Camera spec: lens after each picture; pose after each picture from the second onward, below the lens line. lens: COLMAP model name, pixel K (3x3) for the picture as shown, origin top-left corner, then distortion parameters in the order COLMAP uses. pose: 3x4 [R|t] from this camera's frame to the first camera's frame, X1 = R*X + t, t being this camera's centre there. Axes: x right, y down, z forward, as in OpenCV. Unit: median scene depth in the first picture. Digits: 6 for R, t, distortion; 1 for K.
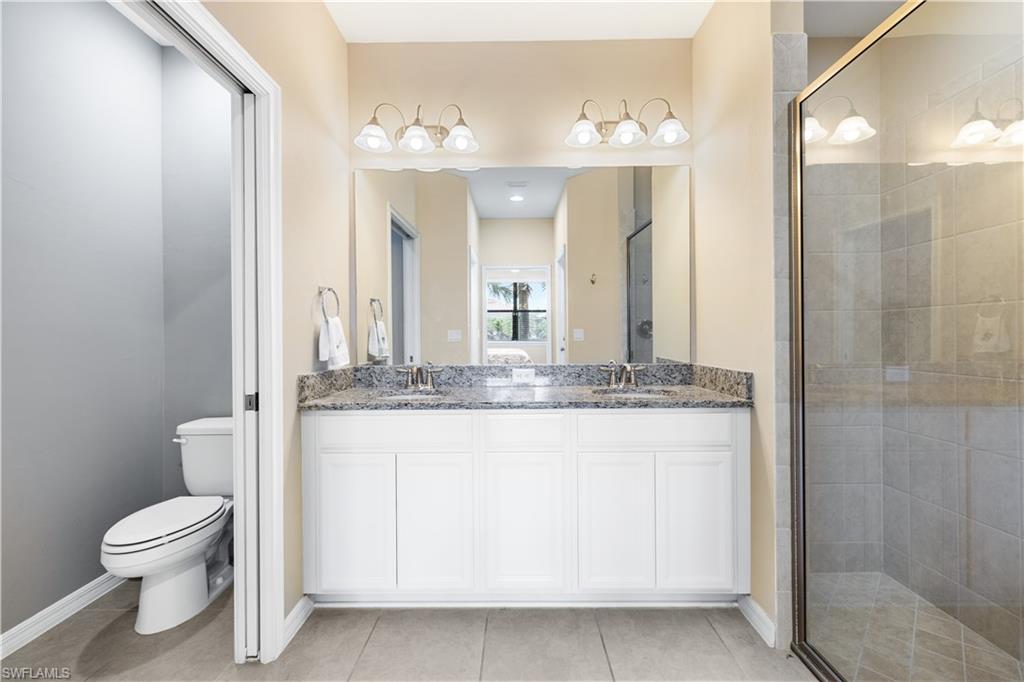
lens RADIAL K [[428.3, 0, 510.8], [0, 428.3, 338.7], [0, 0, 1]] dist [0.000895, -0.000984]
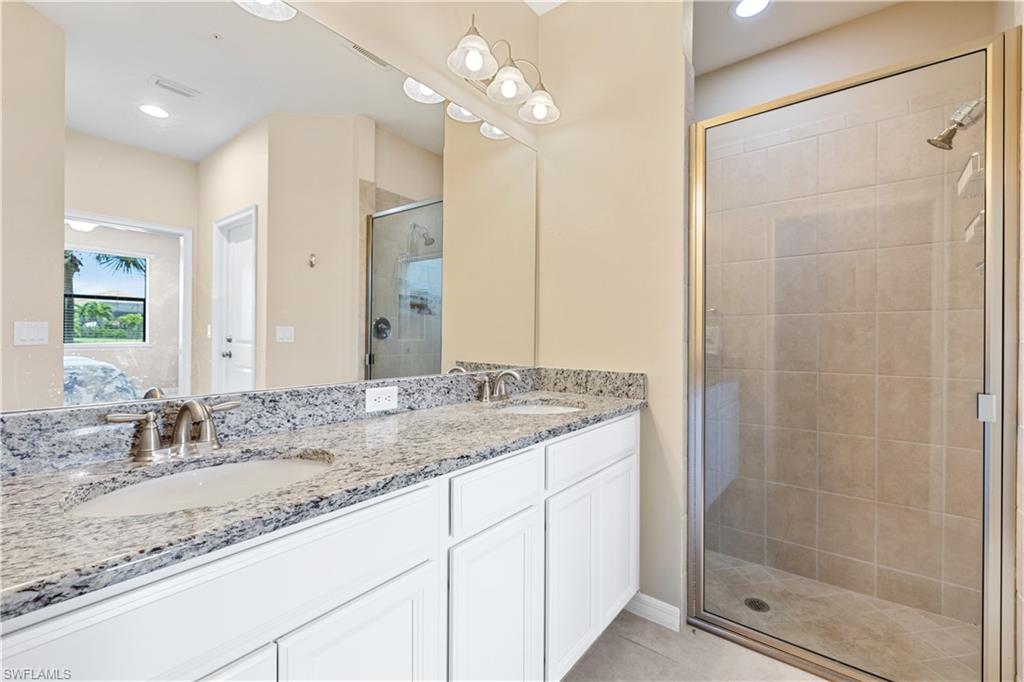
lens RADIAL K [[428.3, 0, 511.9], [0, 428.3, 339.4], [0, 0, 1]] dist [0.000895, -0.000984]
pose [[0.607875, 0.008478, 0.793987, -0.347162], [-0.004291, 0.999963, -0.007393, 0.005164], [-0.794021, 0.001087, 0.607889, 0.483357]]
